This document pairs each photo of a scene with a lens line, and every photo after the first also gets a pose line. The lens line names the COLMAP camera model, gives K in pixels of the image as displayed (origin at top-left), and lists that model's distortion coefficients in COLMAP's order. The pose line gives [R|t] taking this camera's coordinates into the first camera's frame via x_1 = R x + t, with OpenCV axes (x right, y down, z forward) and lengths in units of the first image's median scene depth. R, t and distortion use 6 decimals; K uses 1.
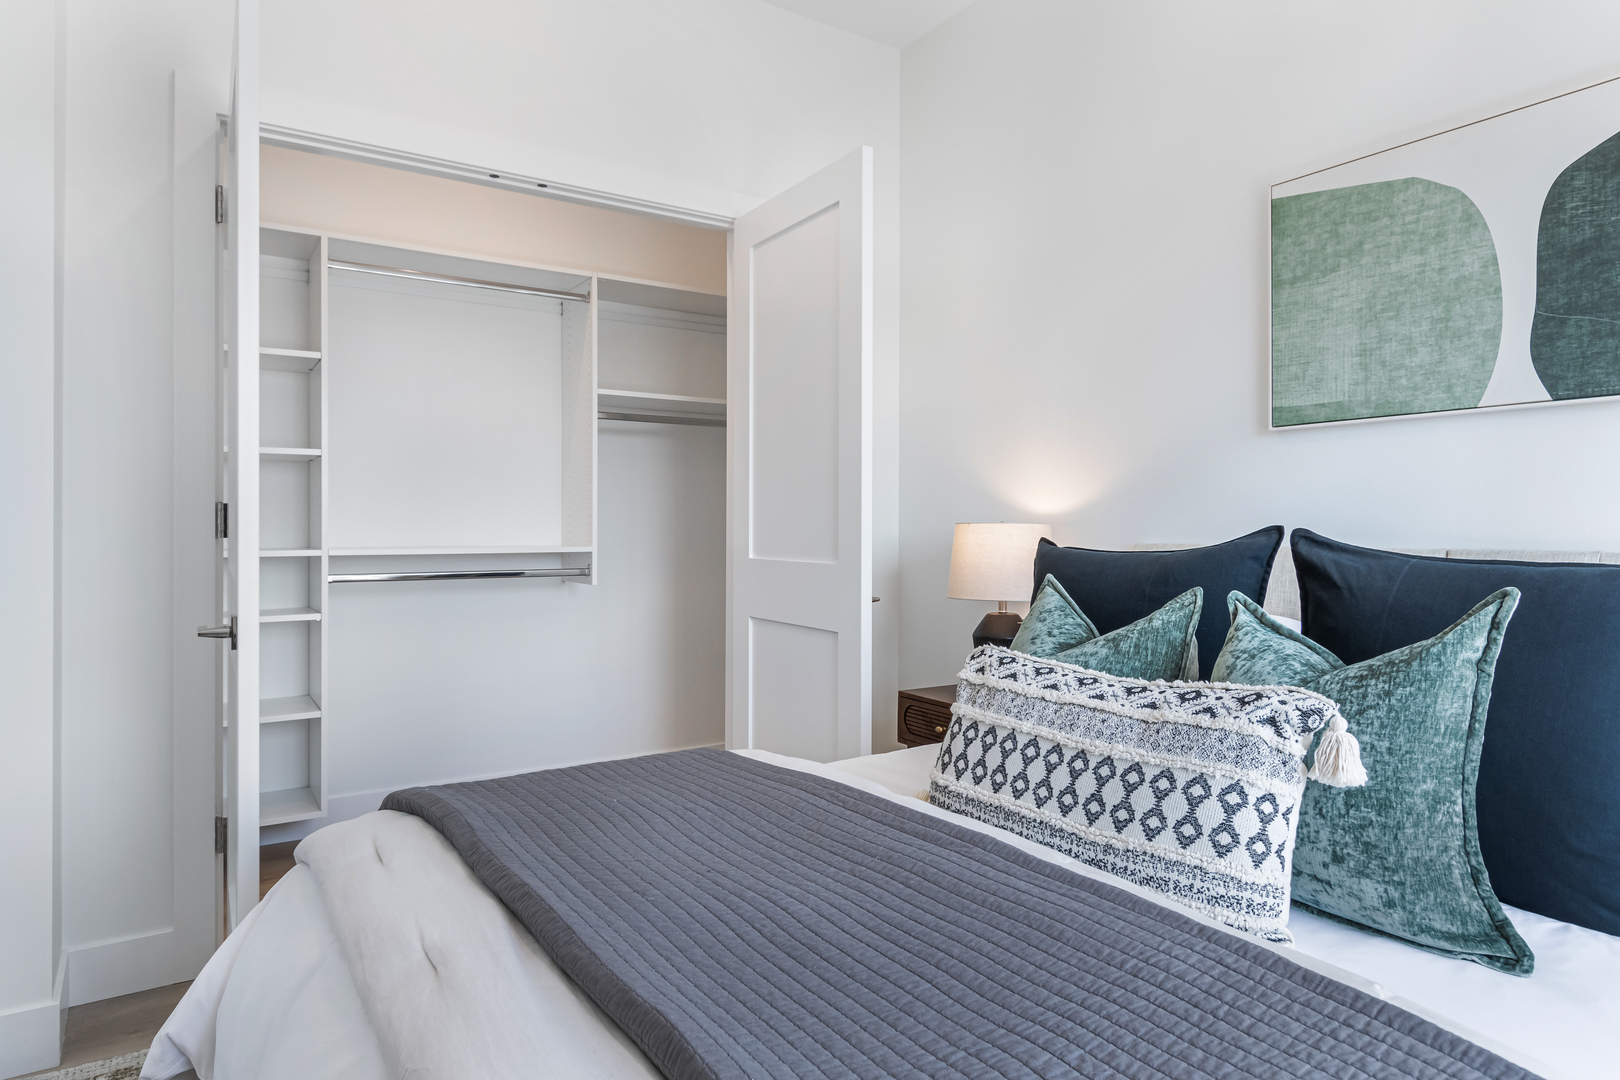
lens RADIAL K [[966.3, 0, 805.8], [0, 966.3, 529.4], [0, 0, 1]] dist [-0.001161, -0.000566]
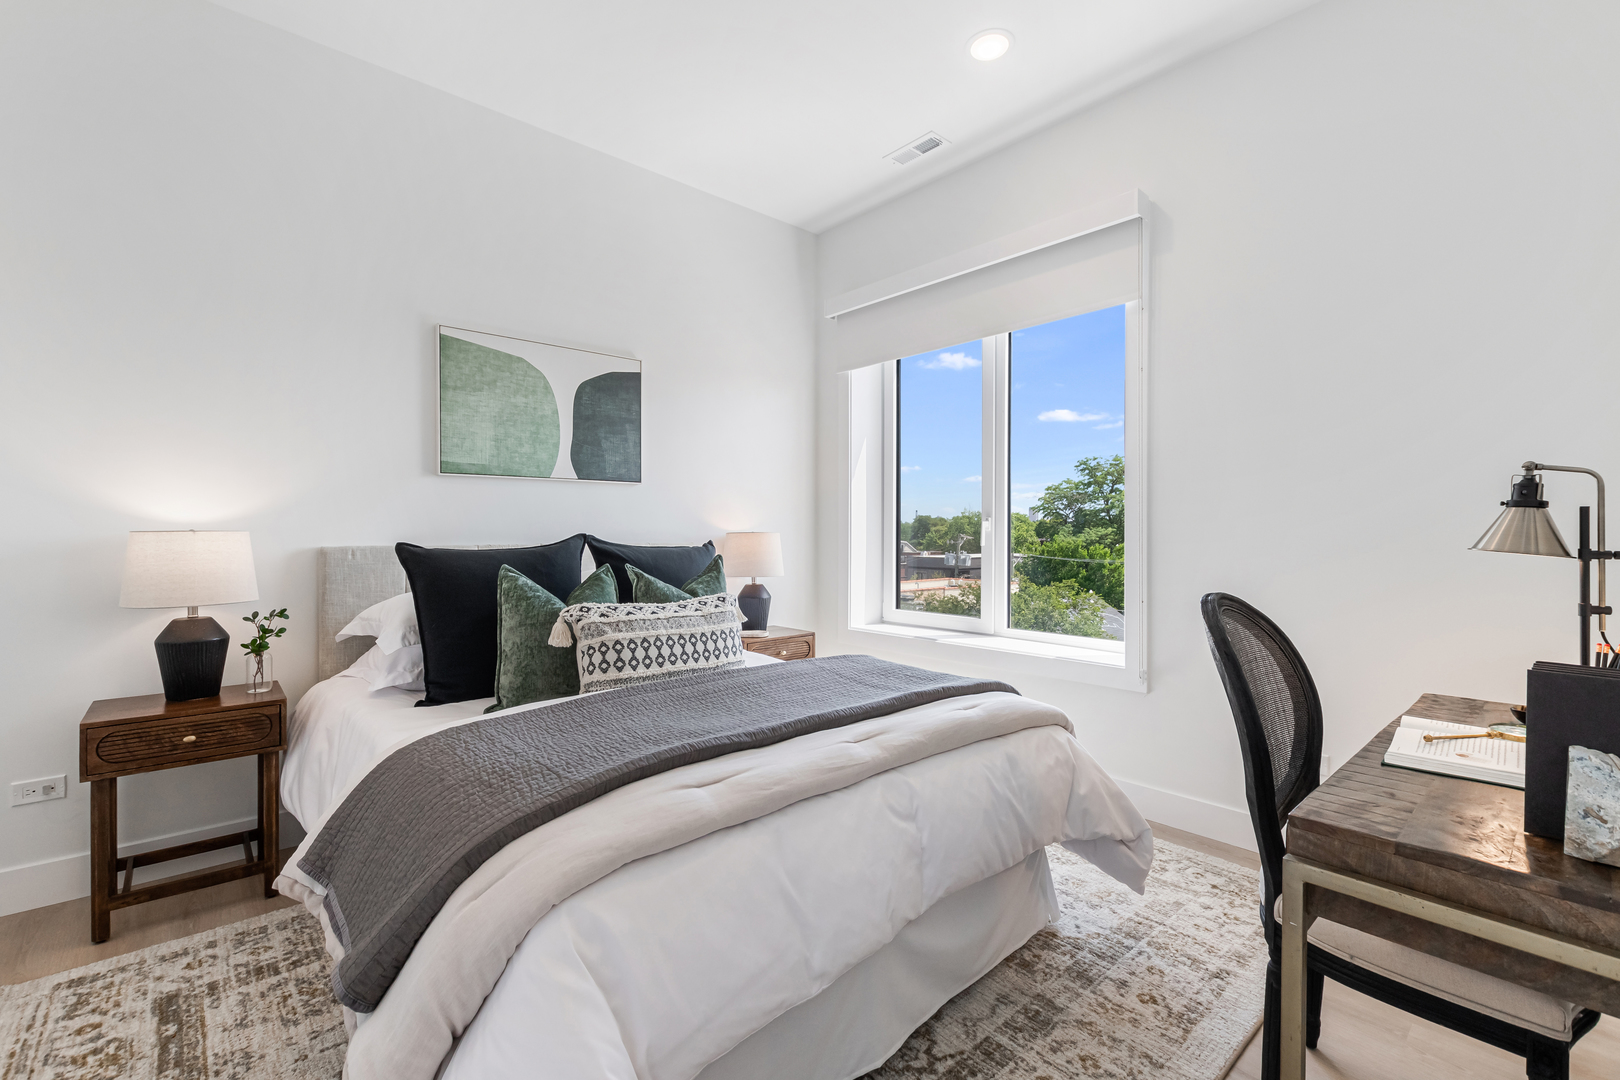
lens RADIAL K [[707.8, 0, 810.7], [0, 707.8, 528.5], [0, 0, 1]] dist [0.016467, -0.005072]
pose [[-0.151746, 0.003260, 0.988414, -0.888836], [0.000257, 0.999995, -0.003258, -0.007909], [-0.988420, -0.000240, -0.151746, 0.622147]]
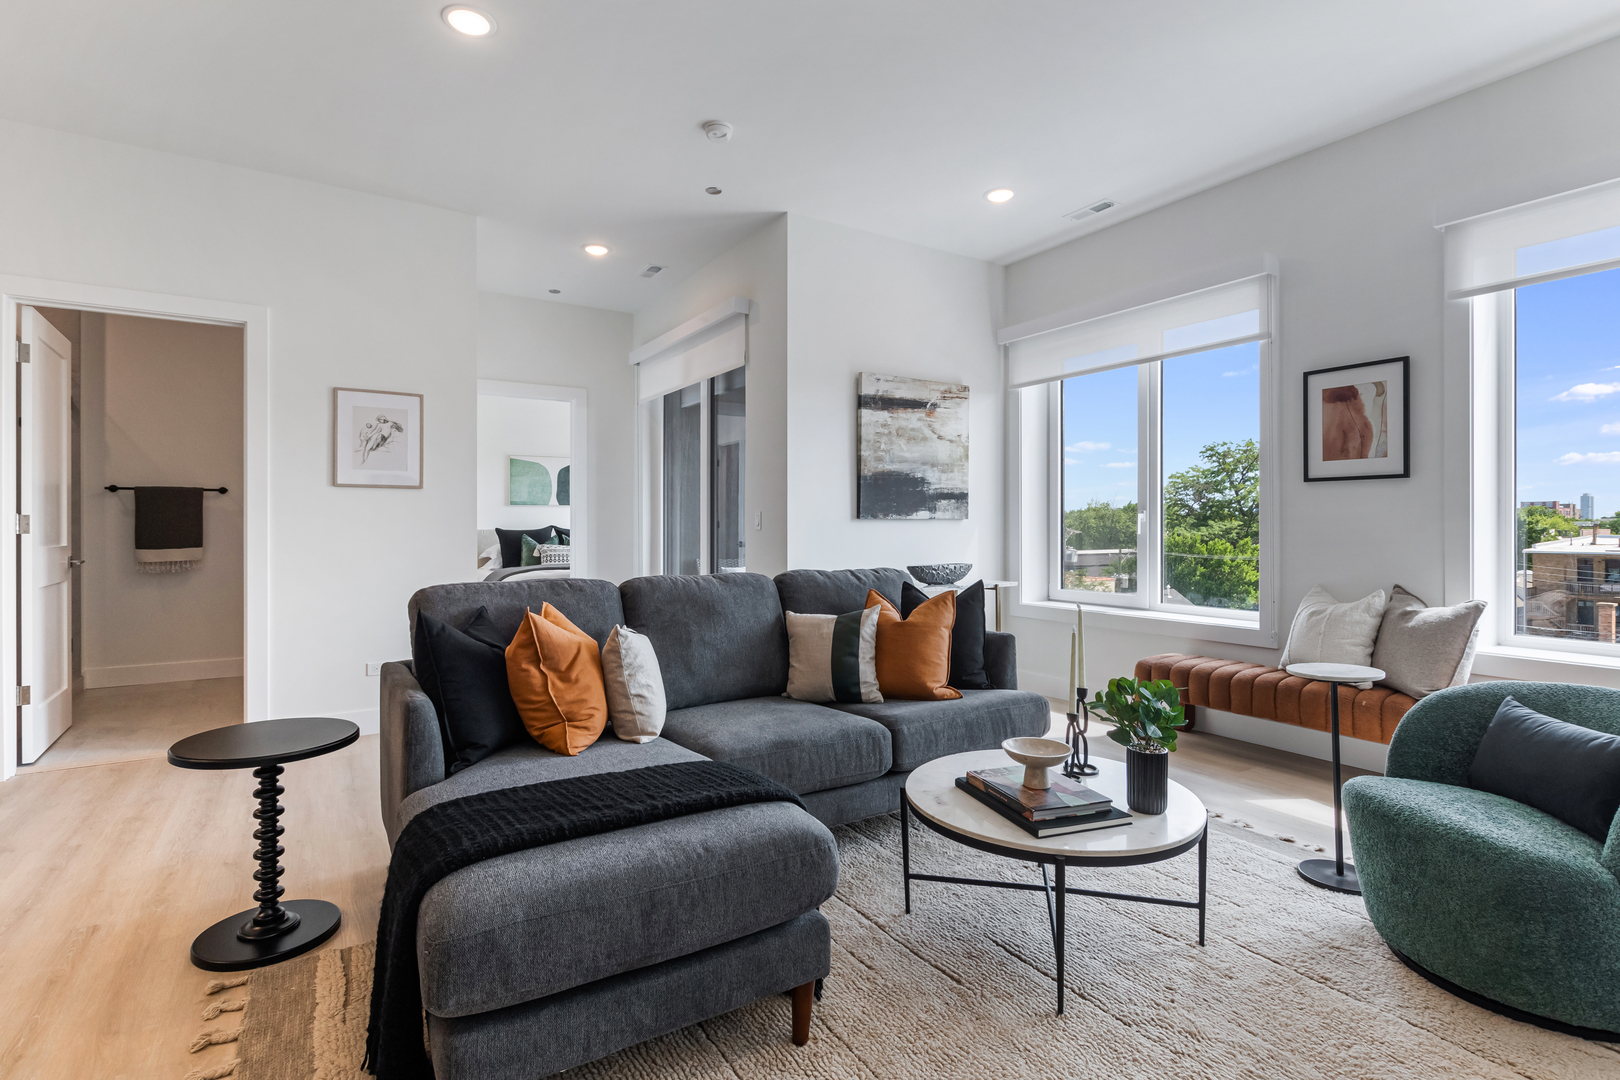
lens RADIAL K [[792.0, 0, 808.3], [0, 792.0, 517.4], [0, 0, 1]] dist [0.019073, 0.000303]
pose [[0.017573, 0.009292, 0.999802, -3.848606], [0.001979, 0.999955, -0.009329, -0.002571], [-0.999844, 0.002143, 0.017554, -0.627298]]
